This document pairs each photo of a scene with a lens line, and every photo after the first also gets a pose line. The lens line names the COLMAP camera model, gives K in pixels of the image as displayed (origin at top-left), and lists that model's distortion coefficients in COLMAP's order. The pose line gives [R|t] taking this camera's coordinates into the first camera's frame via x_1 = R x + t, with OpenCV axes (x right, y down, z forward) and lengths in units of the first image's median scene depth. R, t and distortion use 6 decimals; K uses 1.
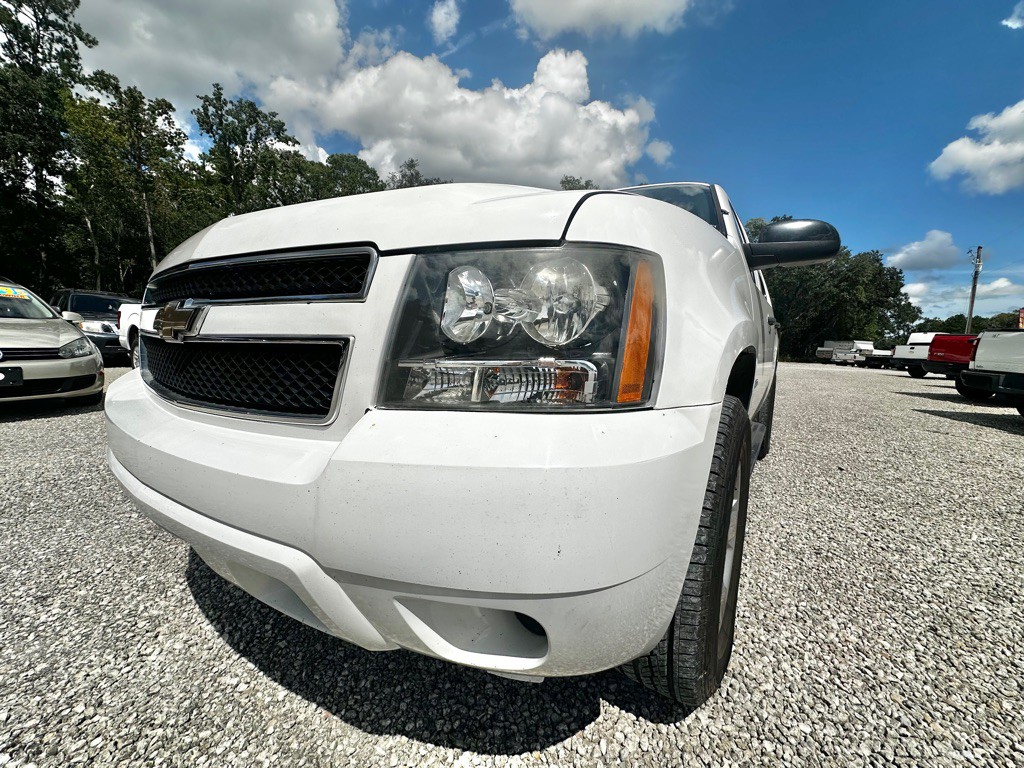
lens RADIAL K [[406.8, 0, 512.0], [0, 406.8, 384.0], [0, 0, 1]] dist [-0.001481, -0.000220]
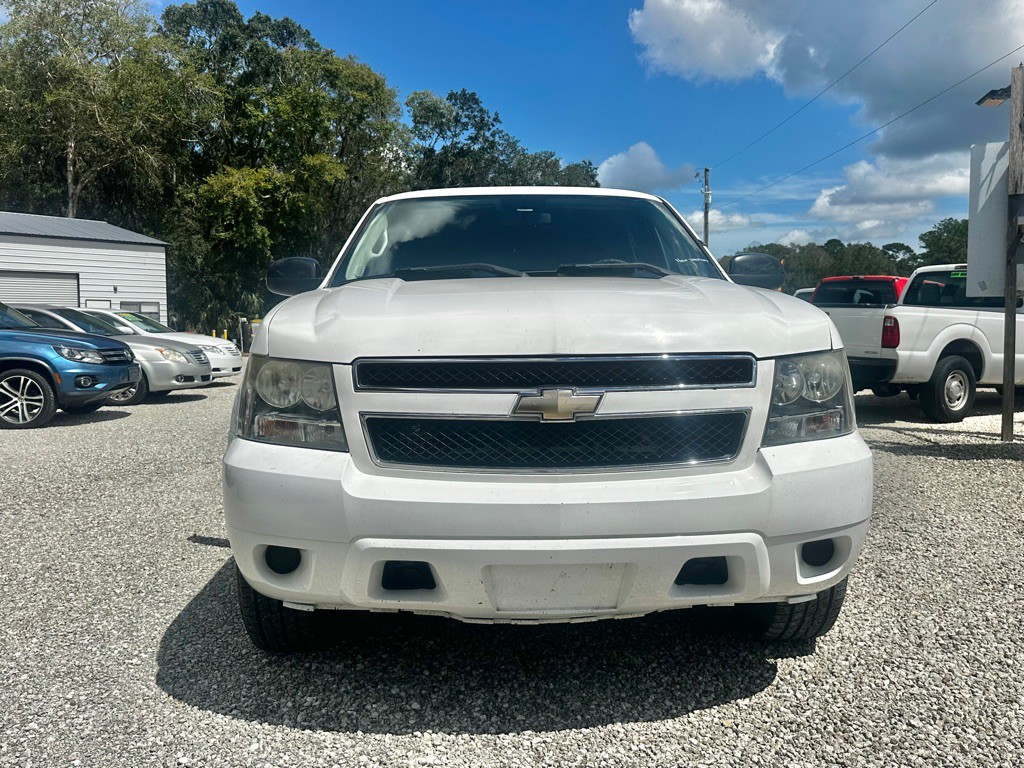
lens RADIAL K [[864.4, 0, 504.3], [0, 864.4, 376.2], [0, 0, 1]] dist [0.077309, -0.140019]
pose [[0.810343, -0.079504, 0.580538, -2.174065], [0.099277, 0.995057, -0.002305, -0.222038], [-0.577485, 0.059502, 0.814230, -0.912298]]
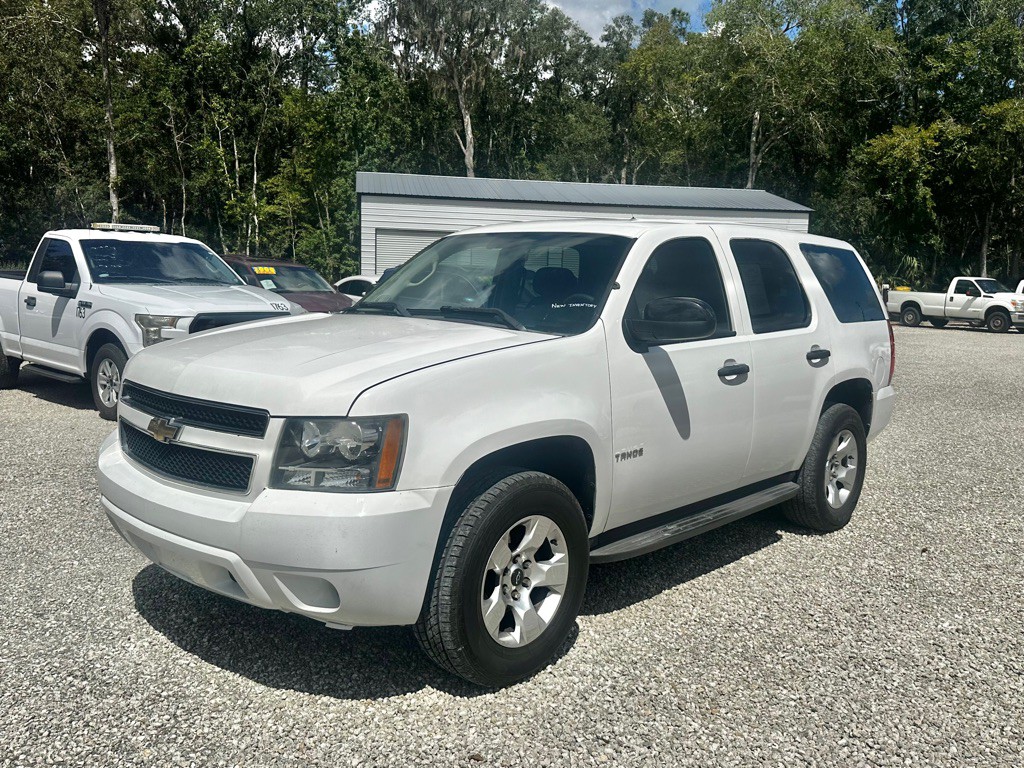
lens RADIAL K [[864.4, 0, 504.3], [0, 864.4, 376.2], [0, 0, 1]] dist [0.077309, -0.140019]
pose [[0.988141, 0.007507, -0.153364, 1.019732], [-0.006441, 0.999951, 0.007452, -0.366851], [0.153413, -0.006375, 0.988142, -2.131375]]
